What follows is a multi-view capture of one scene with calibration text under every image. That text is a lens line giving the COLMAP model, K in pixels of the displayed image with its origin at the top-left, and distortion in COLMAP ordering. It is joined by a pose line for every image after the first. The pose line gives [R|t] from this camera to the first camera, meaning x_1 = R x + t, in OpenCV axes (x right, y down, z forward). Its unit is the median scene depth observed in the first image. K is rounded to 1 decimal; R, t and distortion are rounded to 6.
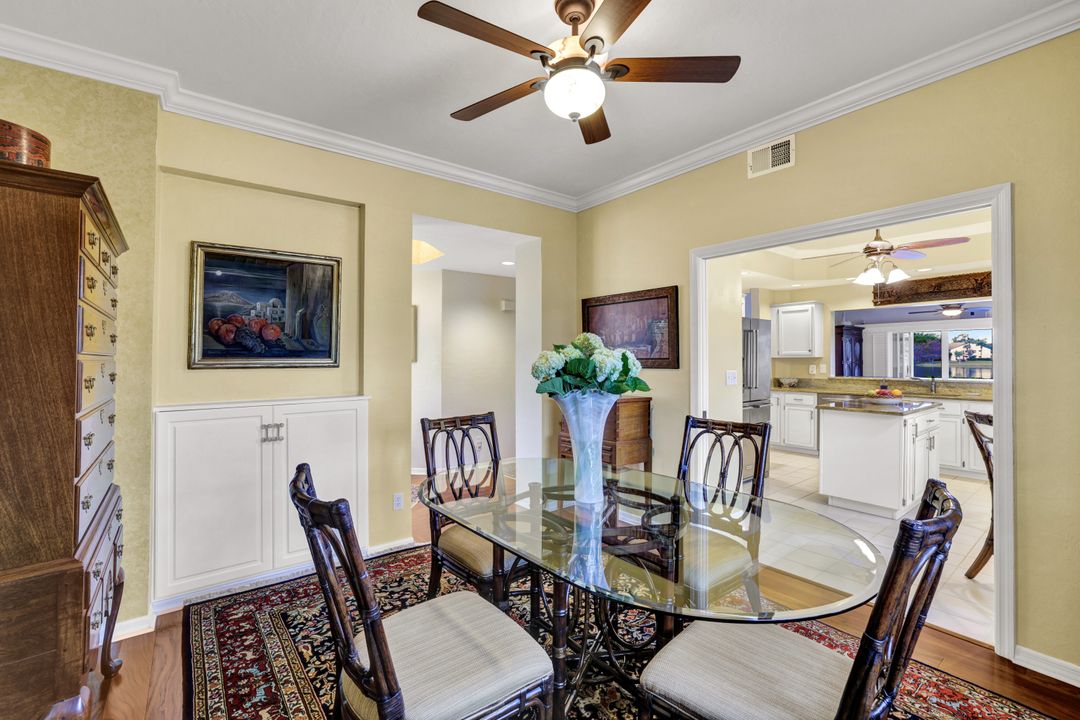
lens RADIAL K [[464.7, 0, 542.8], [0, 464.7, 357.1], [0, 0, 1]] dist [-0.024607, 0.001729]
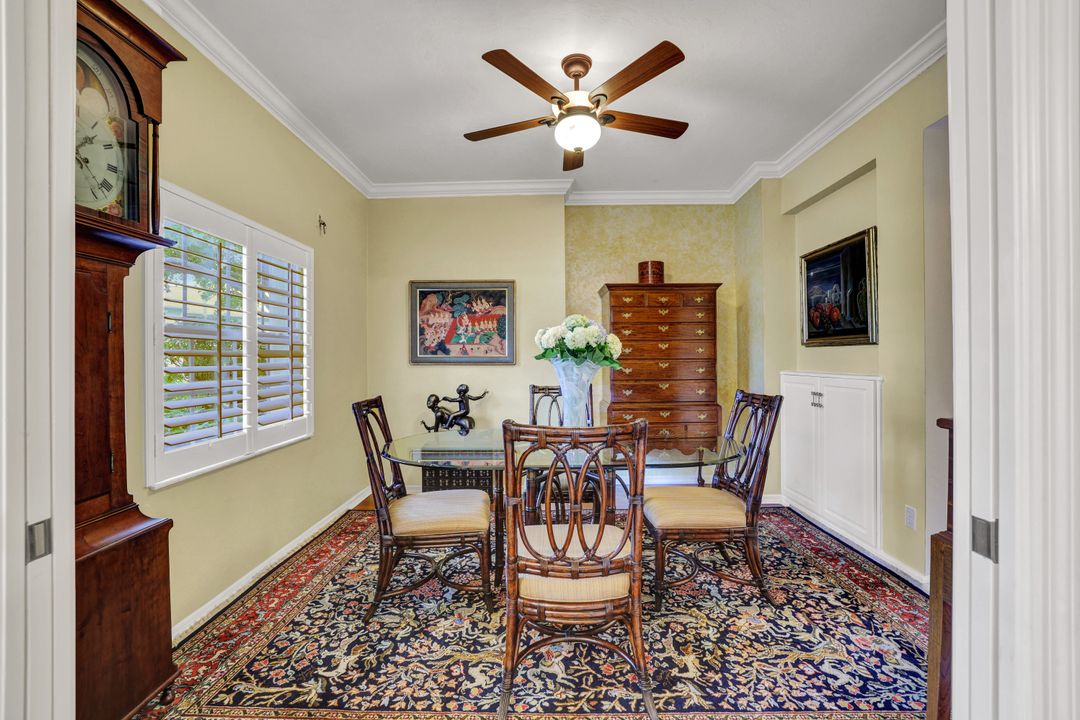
lens RADIAL K [[464.7, 0, 542.7], [0, 464.7, 355.8], [0, 0, 1]] dist [-0.024607, 0.001729]
pose [[-0.621582, 0.007413, -0.783314, 0.813269], [0.007171, 0.999967, 0.003773, 0.041518], [0.783316, -0.003272, -0.621615, 1.213620]]
